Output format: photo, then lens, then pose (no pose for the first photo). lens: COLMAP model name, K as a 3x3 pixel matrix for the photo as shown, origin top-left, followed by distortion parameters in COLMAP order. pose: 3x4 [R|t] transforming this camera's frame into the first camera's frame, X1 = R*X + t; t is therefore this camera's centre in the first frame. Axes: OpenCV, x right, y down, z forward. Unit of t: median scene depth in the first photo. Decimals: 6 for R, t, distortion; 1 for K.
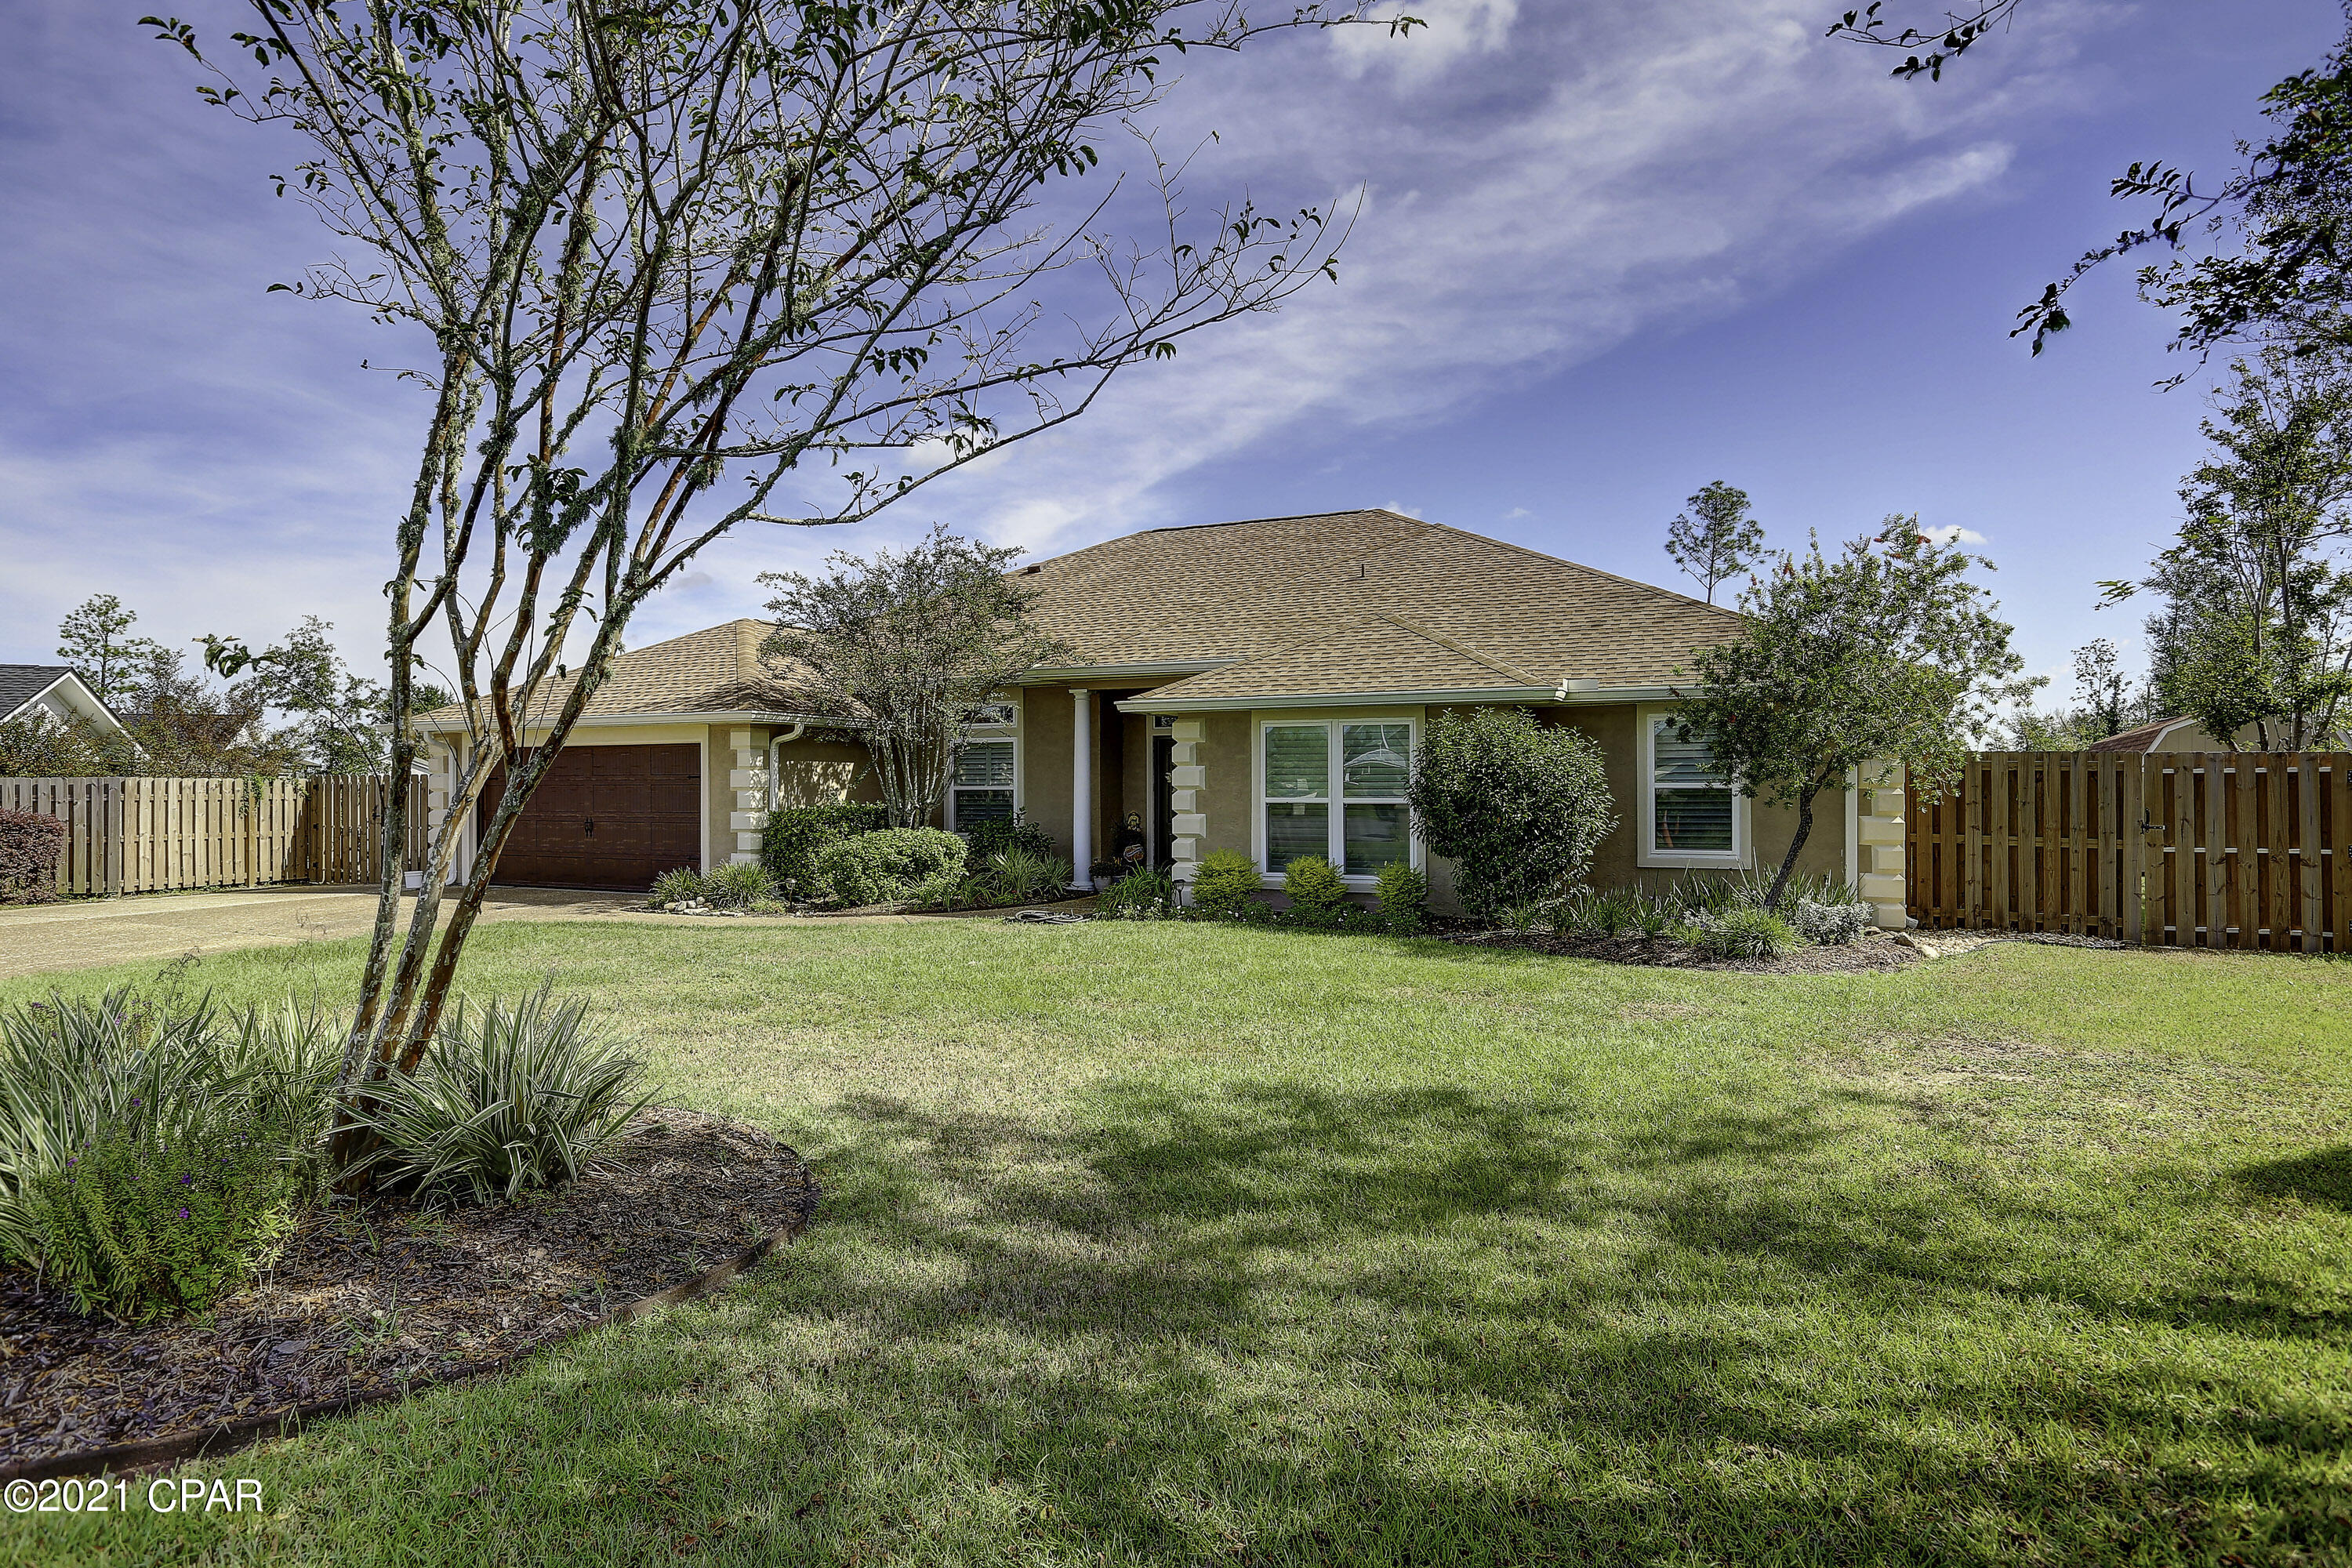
lens RADIAL K [[1275.8, 0, 1188.6], [0, 1275.8, 788.2], [0, 0, 1]] dist [-0.019131, 0.010460]
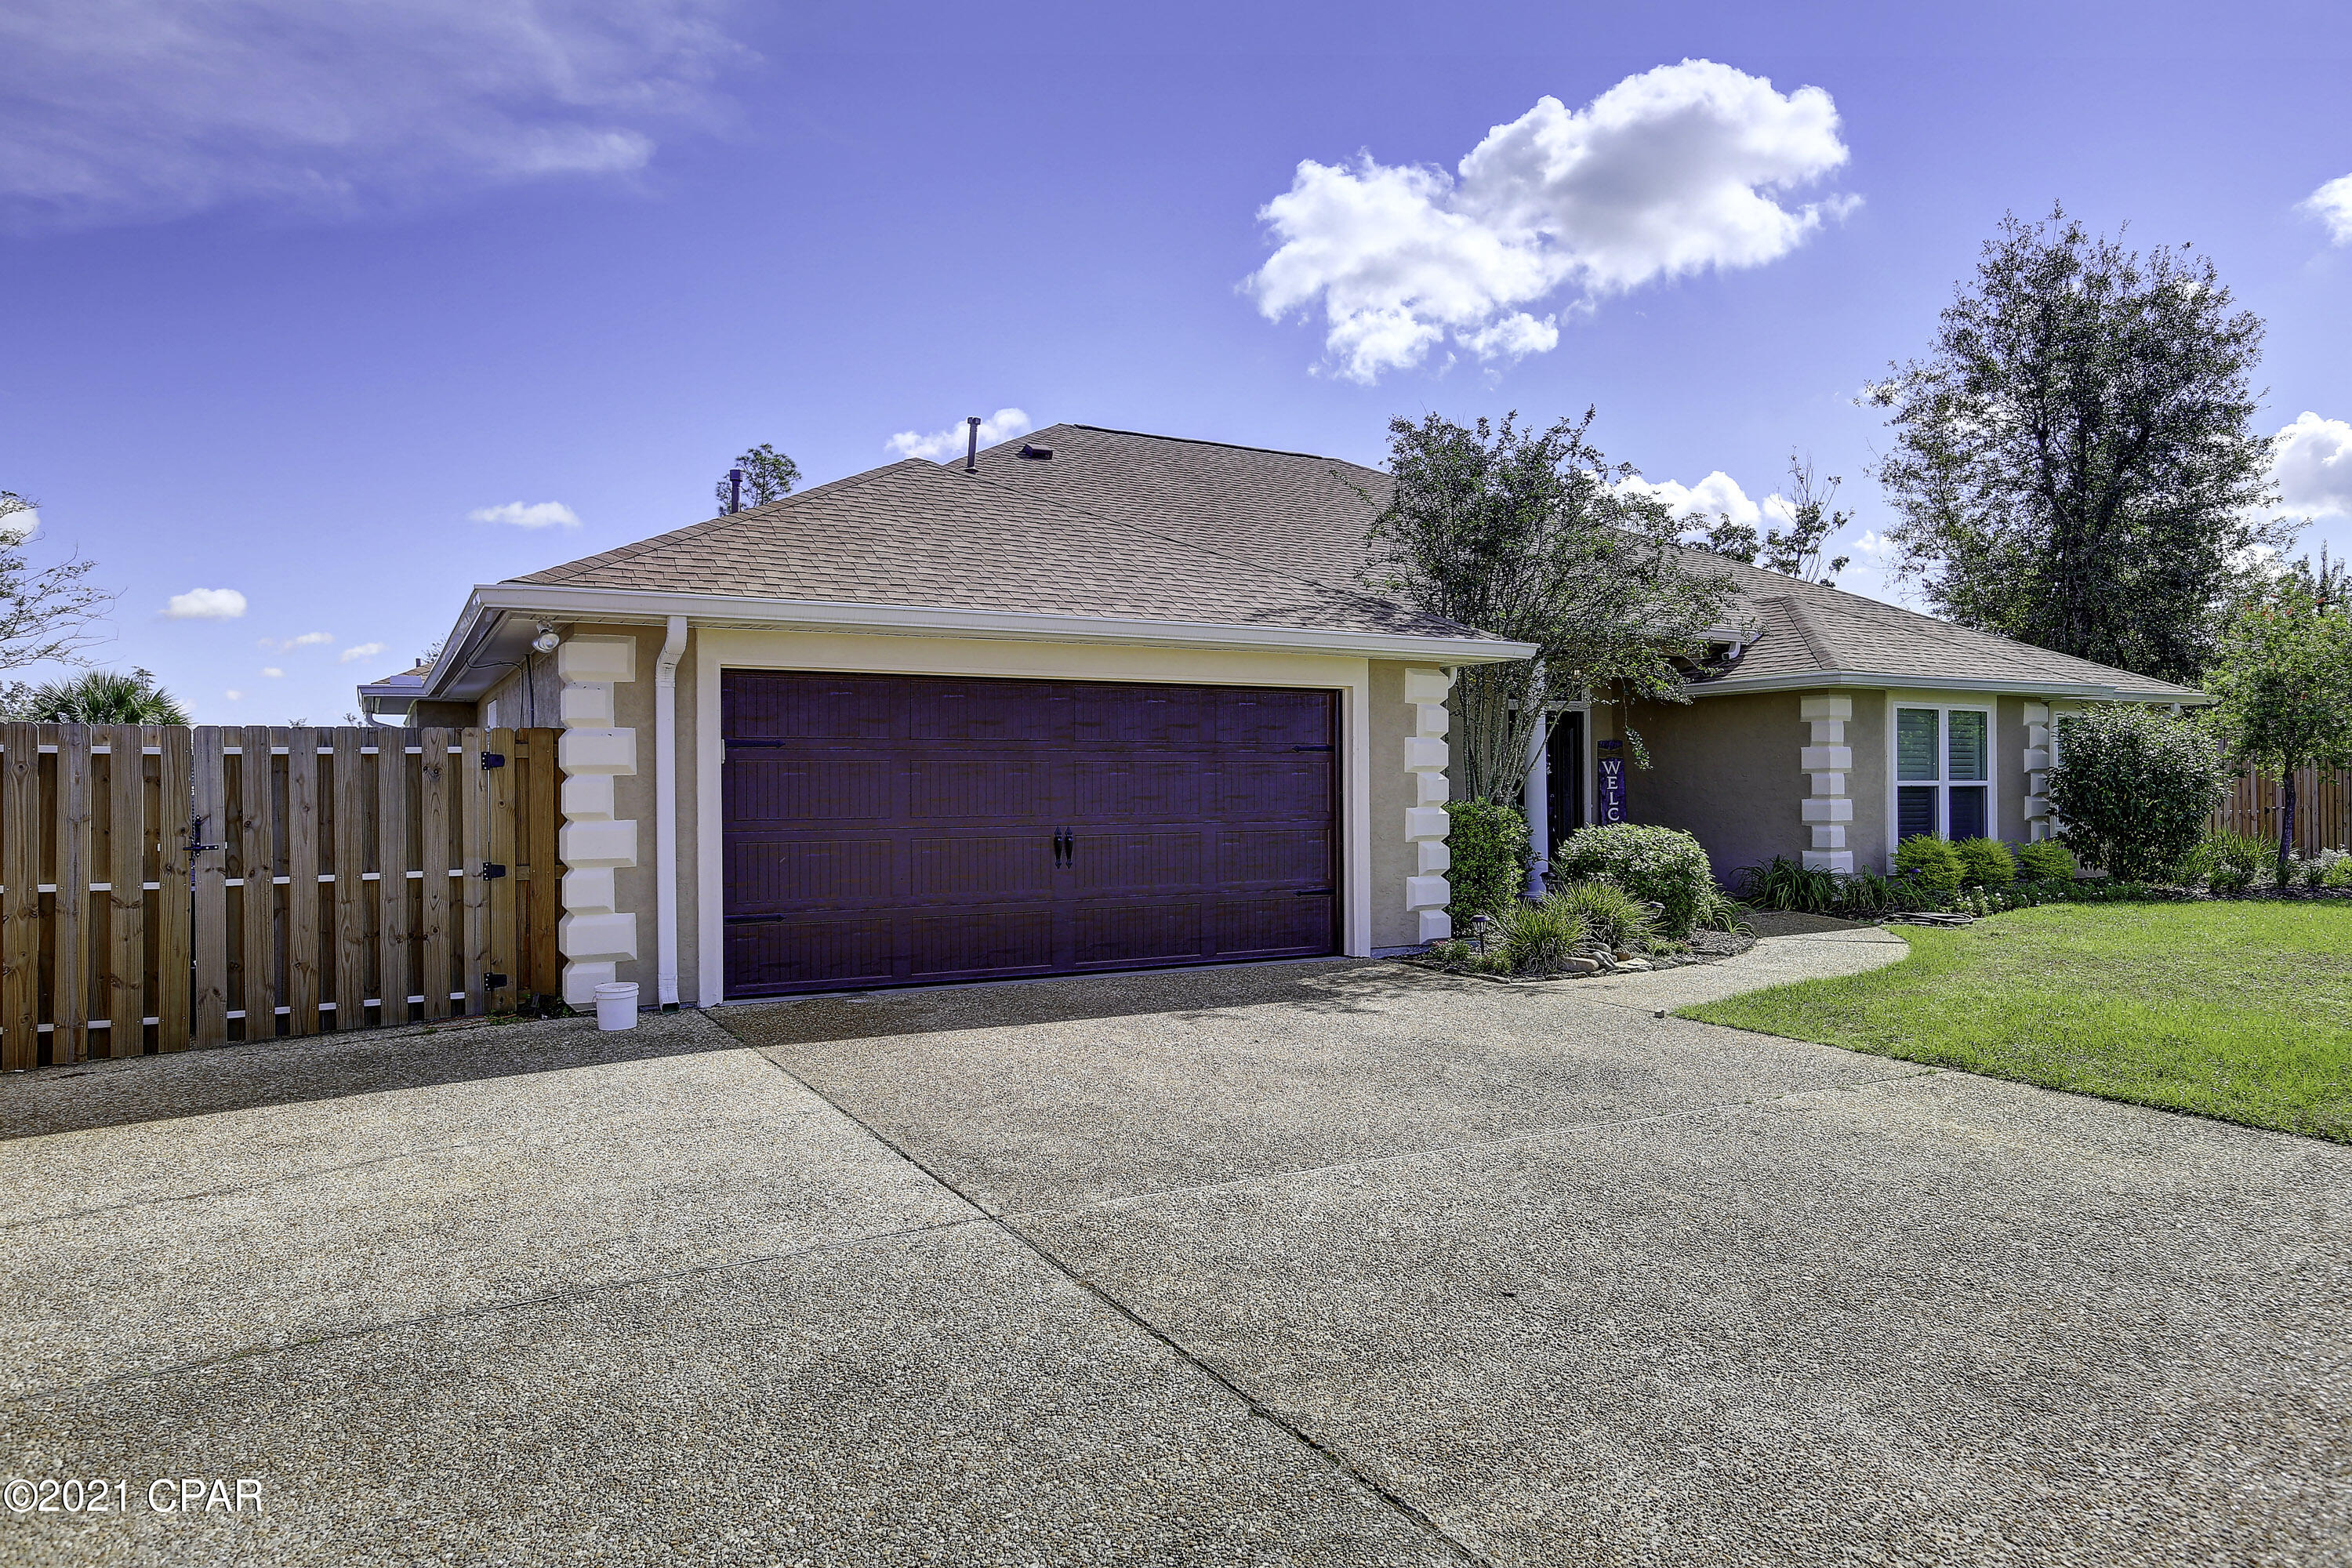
lens RADIAL K [[1433.7, 0, 1177.5], [0, 1433.7, 778.9], [0, 0, 1]] dist [-0.003291, 0.003317]
pose [[0.590238, 0.001595, 0.807228, -0.799466], [0.005873, 0.999963, -0.006271, 0.007248], [-0.807208, 0.008442, 0.590207, 0.572503]]
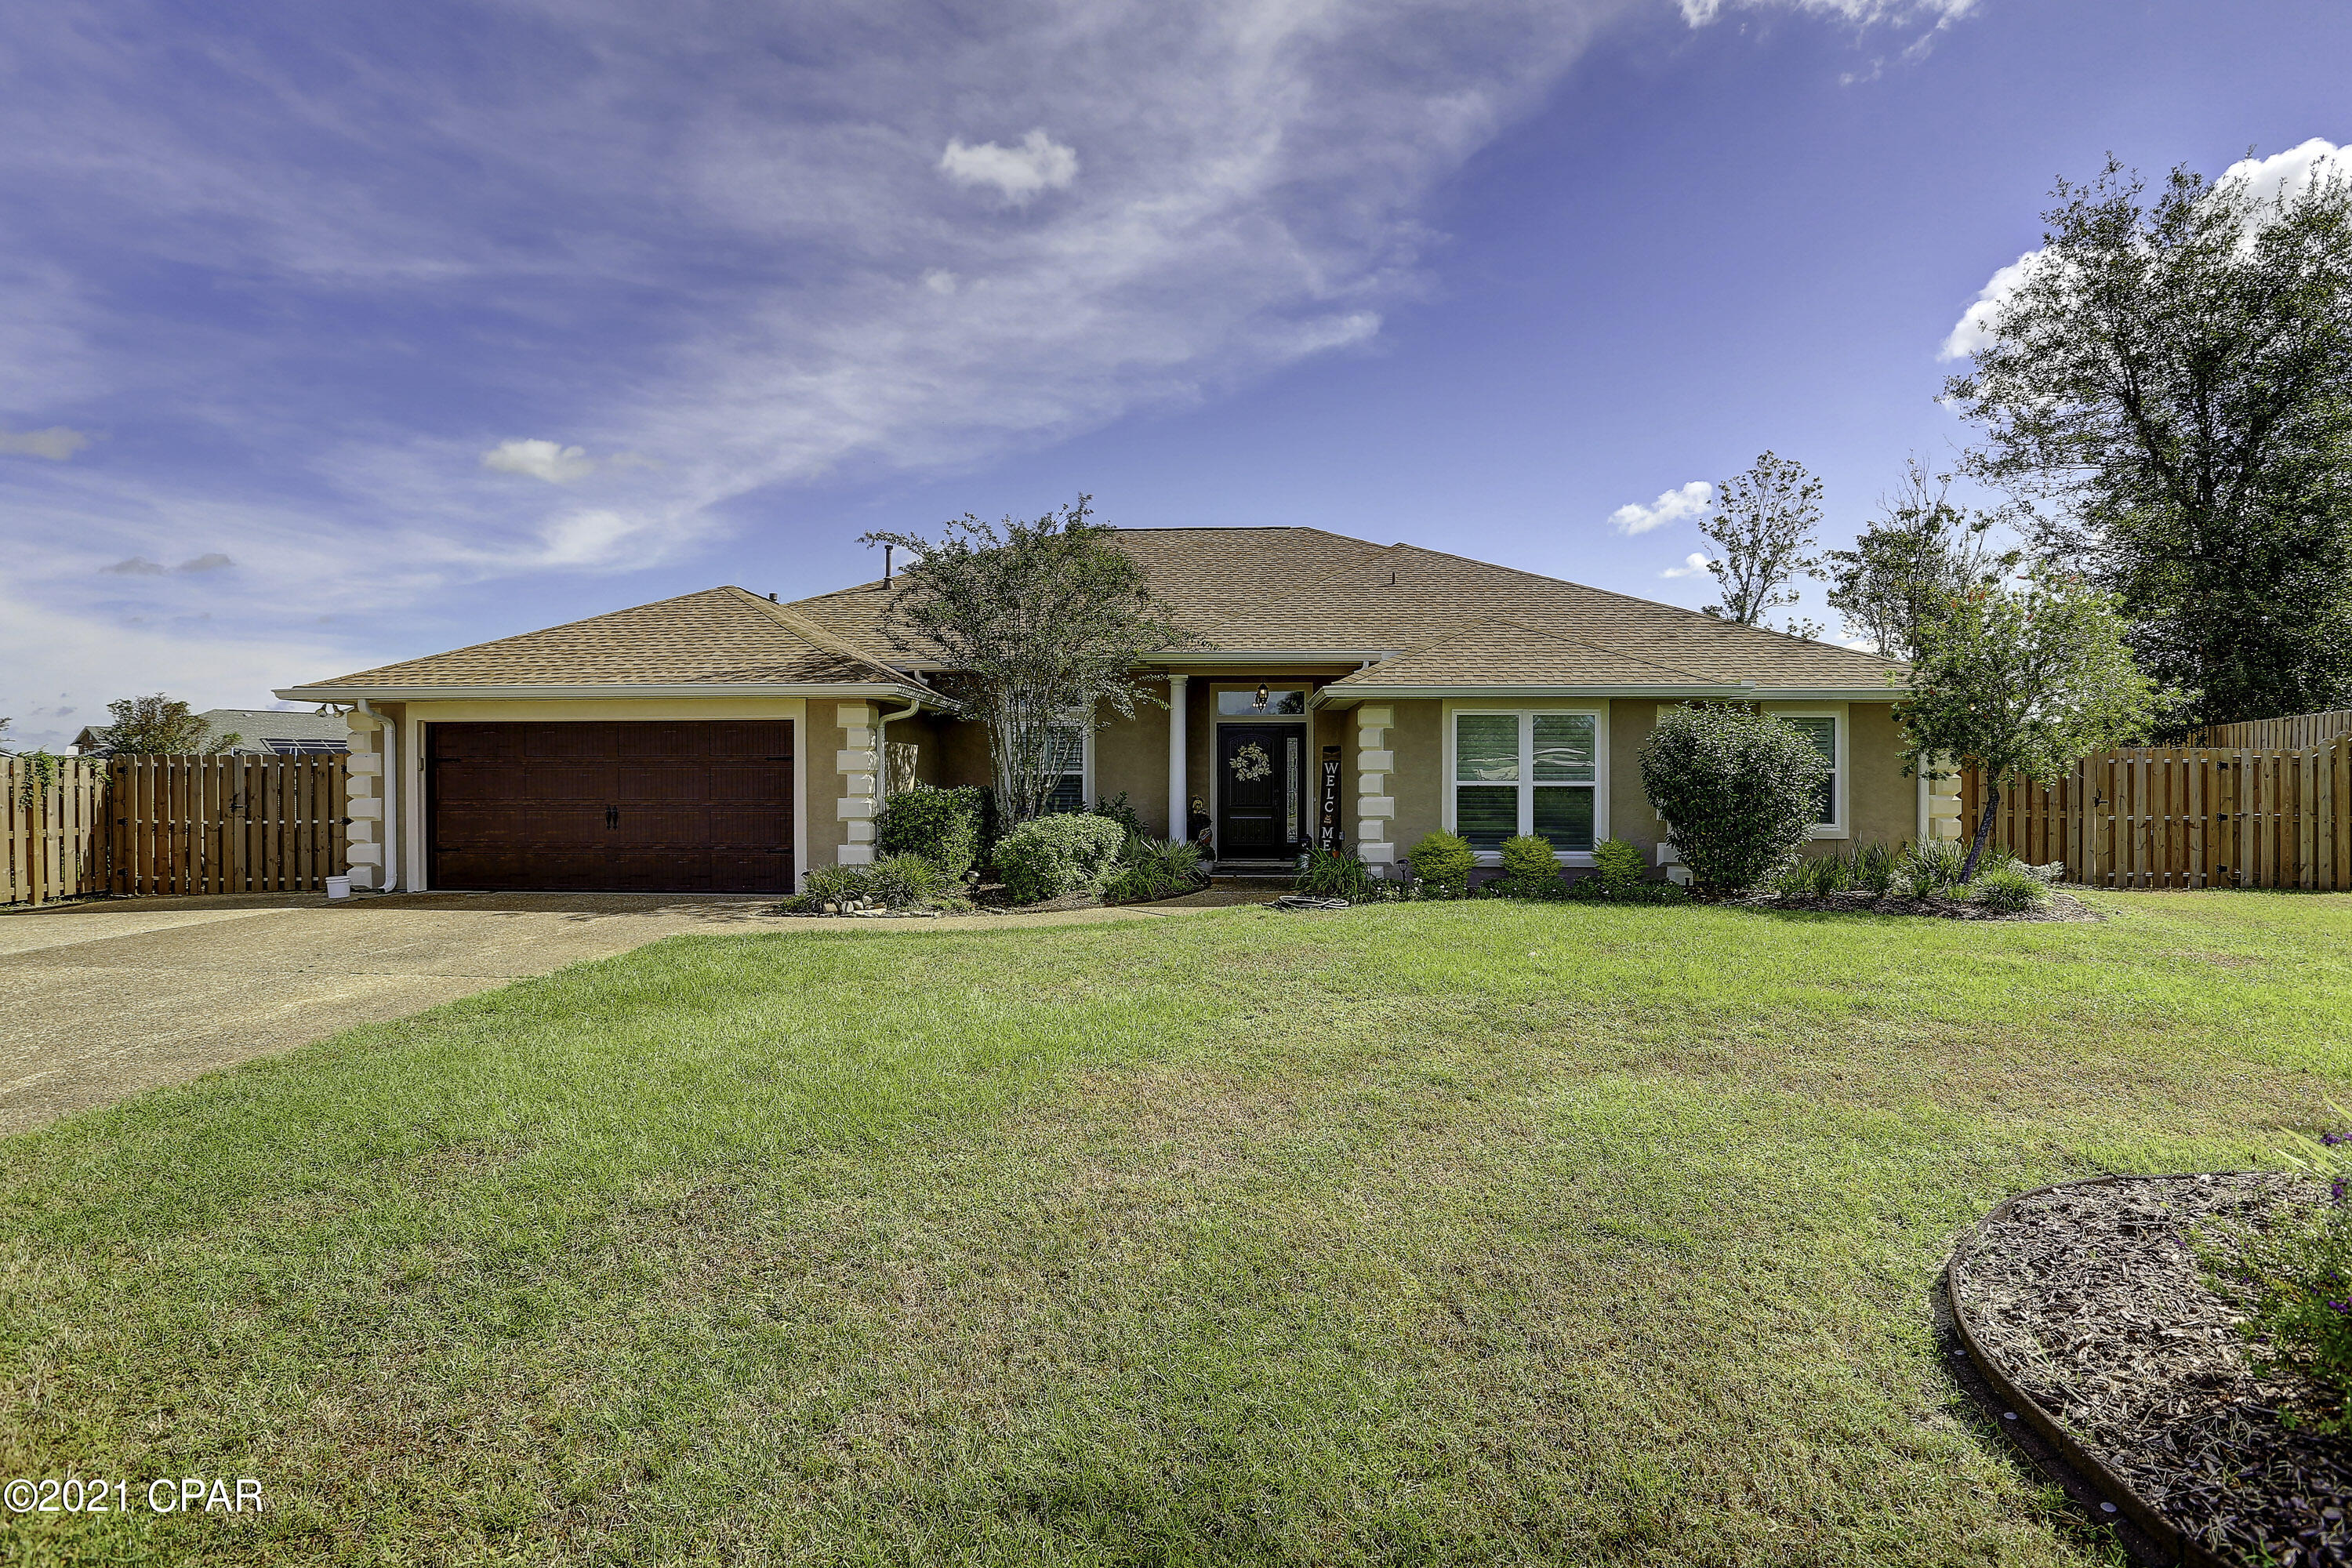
lens RADIAL K [[1077.1, 0, 1160.9], [0, 1077.1, 789.2], [0, 0, 1]] dist [-0.034479, 0.006107]
pose [[0.928887, -0.002558, 0.370355, -0.354436], [-0.000292, 0.999971, 0.007640, 0.005383], [-0.370363, -0.007205, 0.928859, 0.187606]]
